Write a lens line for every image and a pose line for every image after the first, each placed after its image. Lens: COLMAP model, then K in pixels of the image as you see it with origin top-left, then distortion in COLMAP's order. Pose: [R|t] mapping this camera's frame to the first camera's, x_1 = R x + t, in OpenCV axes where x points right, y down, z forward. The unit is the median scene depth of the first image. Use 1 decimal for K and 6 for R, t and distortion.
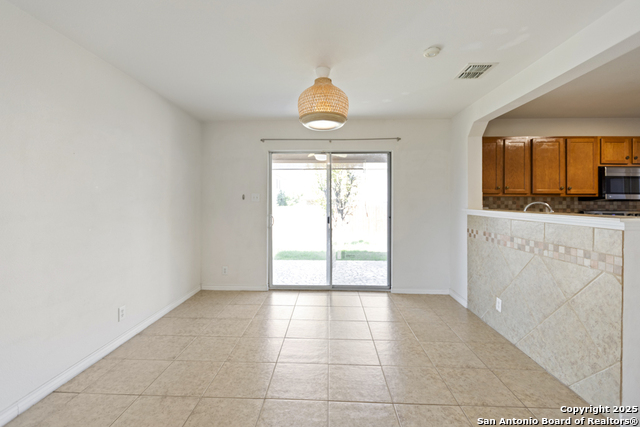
lens RADIAL K [[282.7, 0, 323.5], [0, 282.7, 197.9], [0, 0, 1]] dist [0.003519, -0.003909]
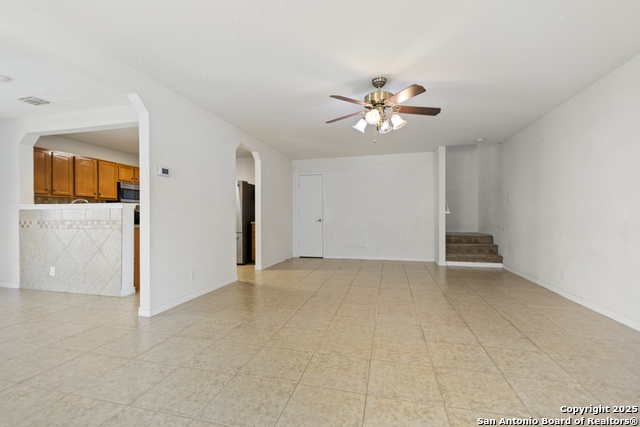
lens RADIAL K [[282.7, 0, 311.4], [0, 282.7, 219.1], [0, 0, 1]] dist [0.003519, -0.003909]
pose [[0.216348, -0.012531, 0.976236, -0.368941], [-0.008454, 0.999856, 0.014708, 0.069481], [-0.976280, -0.011435, 0.216211, -0.436973]]
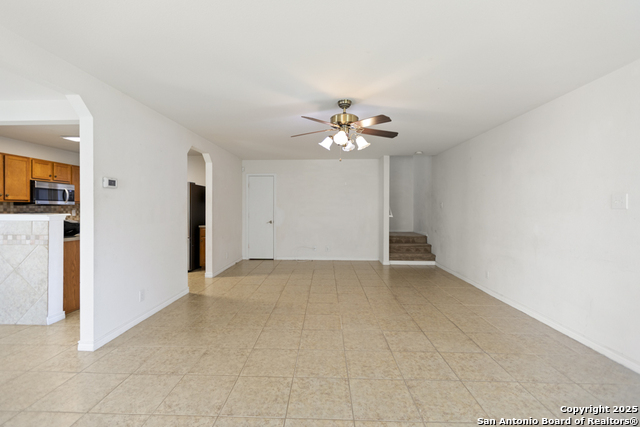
lens RADIAL K [[282.7, 0, 311.8], [0, 282.7, 208.7], [0, 0, 1]] dist [0.003519, -0.003909]
pose [[-0.000749, -0.007936, 0.999968, -0.383964], [-0.014730, 0.999860, 0.007924, -0.003571], [-0.999891, -0.014723, -0.000866, -0.350253]]
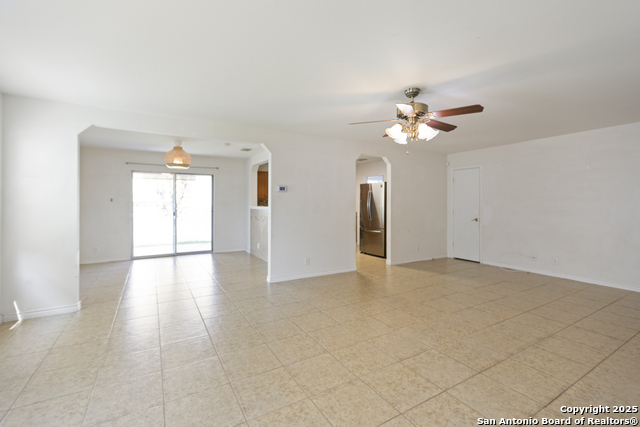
lens RADIAL K [[282.7, 0, 321.3], [0, 282.7, 203.6], [0, 0, 1]] dist [0.003519, -0.003909]
pose [[0.842685, -0.004171, 0.538391, -0.170559], [-0.004917, 0.999869, 0.015441, -0.013116], [-0.538384, -0.015660, 0.842554, -1.004758]]
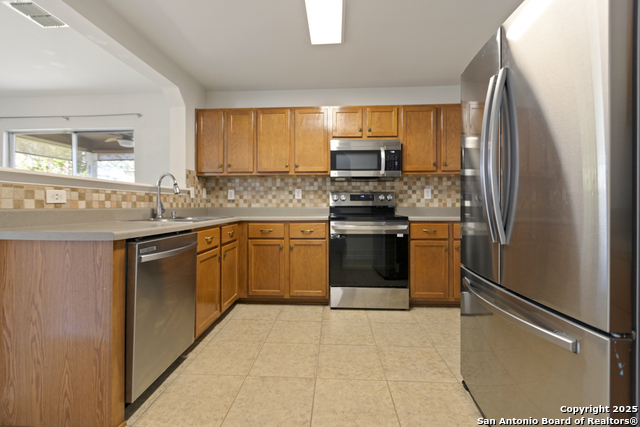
lens RADIAL K [[282.7, 0, 314.0], [0, 282.7, 198.6], [0, 0, 1]] dist [0.003519, -0.003909]
pose [[0.999893, -0.005996, -0.013353, 0.942300], [0.005850, 0.999923, -0.010948, 0.080681], [0.013417, 0.010868, 0.999851, 0.118724]]
